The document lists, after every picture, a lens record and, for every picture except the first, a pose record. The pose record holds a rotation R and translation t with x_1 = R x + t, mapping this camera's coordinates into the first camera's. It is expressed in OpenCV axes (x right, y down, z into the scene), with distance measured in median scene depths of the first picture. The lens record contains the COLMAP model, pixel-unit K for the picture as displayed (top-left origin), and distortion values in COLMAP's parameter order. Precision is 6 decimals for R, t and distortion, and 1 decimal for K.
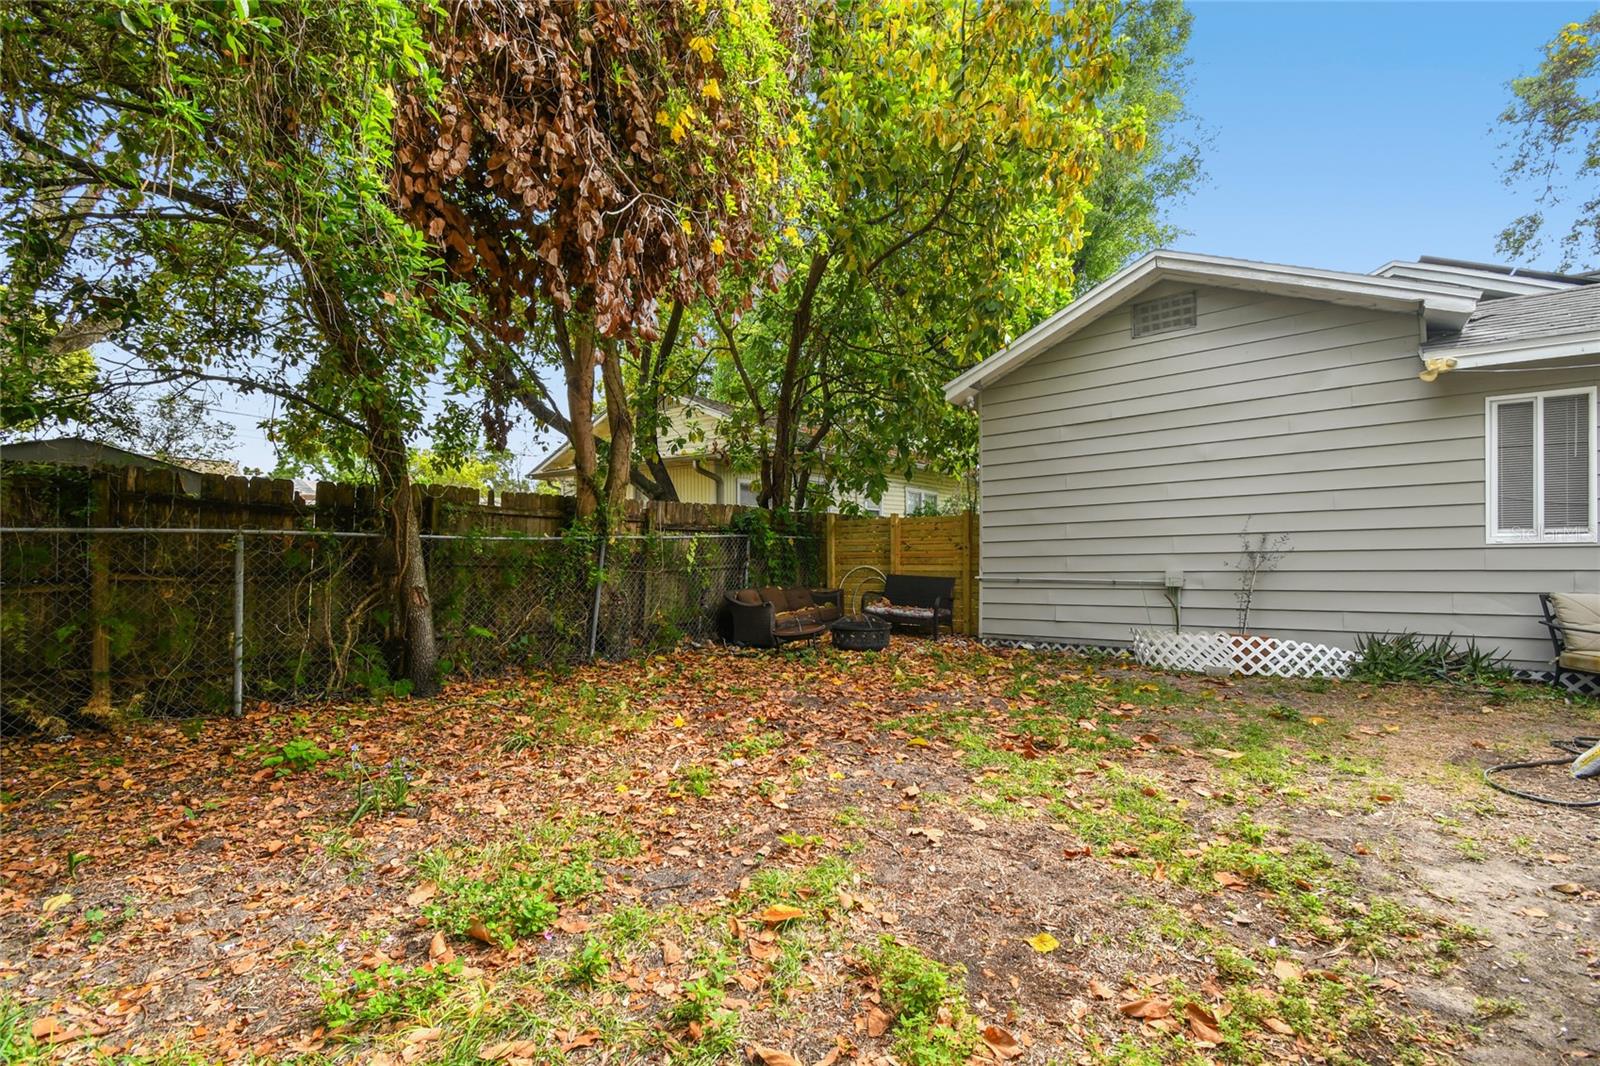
lens RADIAL K [[705.3, 0, 803.3], [0, 705.3, 536.2], [0, 0, 1]] dist [0.049768, -0.025458]
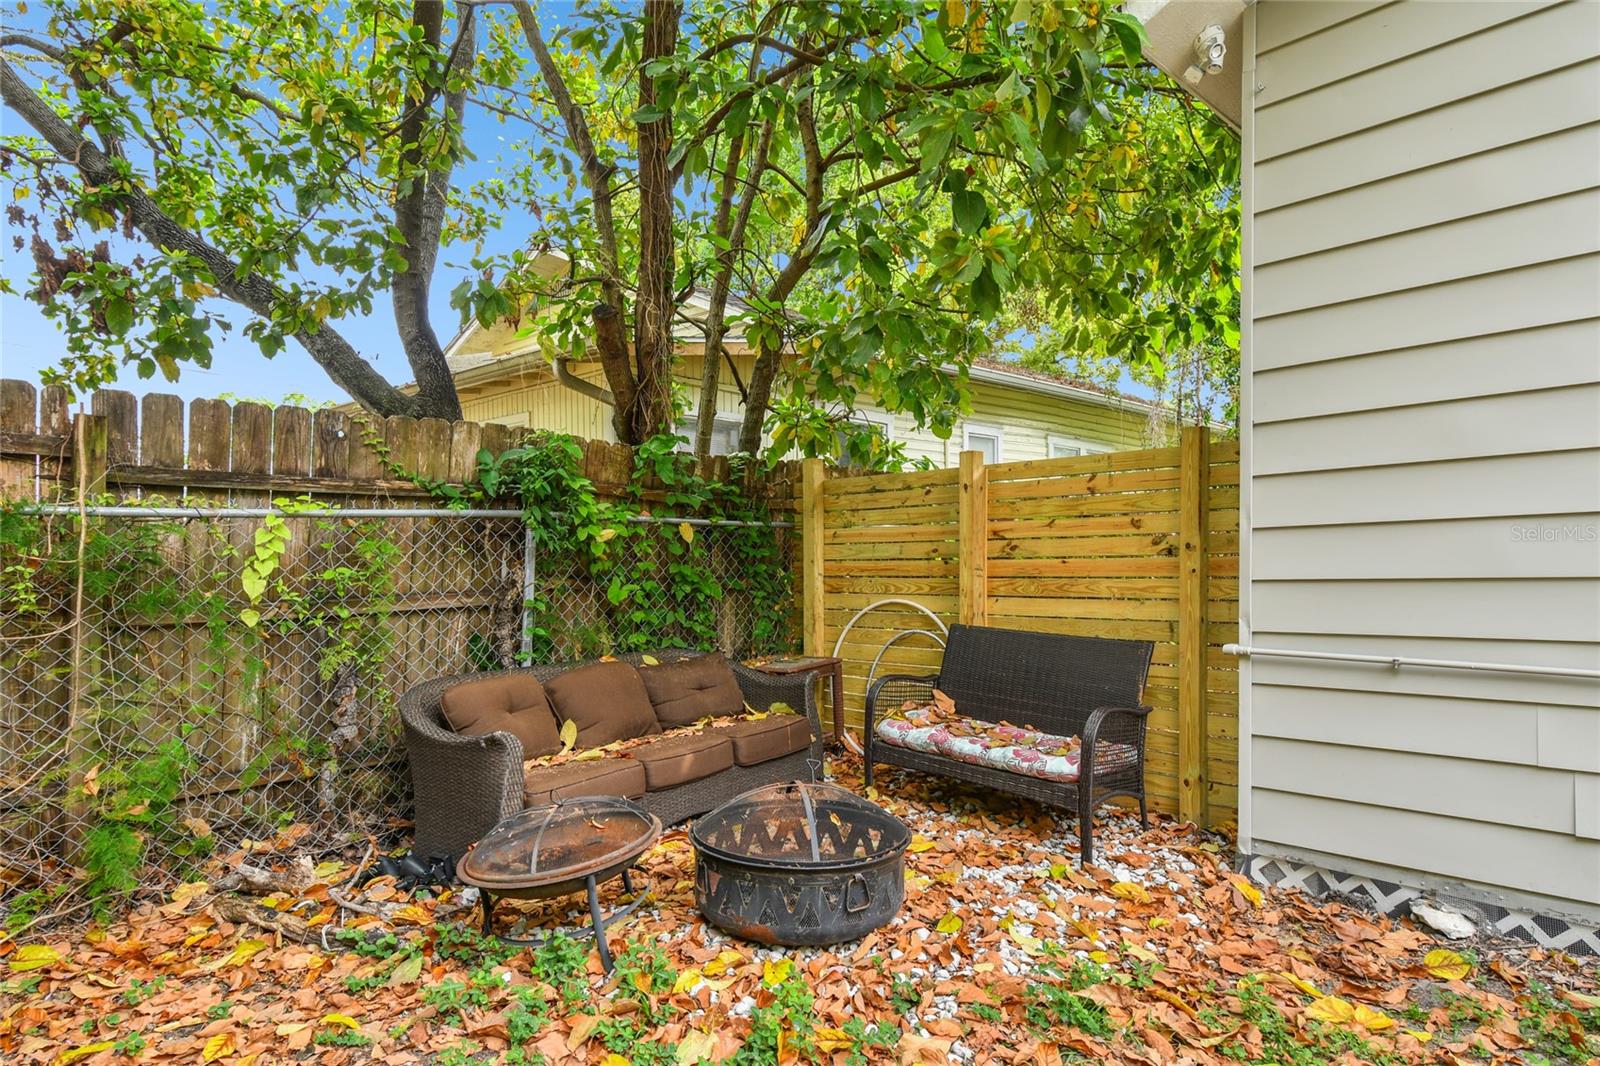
lens RADIAL K [[958.2, 0, 800.0], [0, 958.2, 533.0], [0, 0, 1]] dist [0.044164, 0.000272]
pose [[0.991195, -0.000370, -0.132406, 0.118193], [-0.000378, 0.999984, -0.005619, 0.012270], [0.132406, 0.005619, 0.991180, 0.565036]]
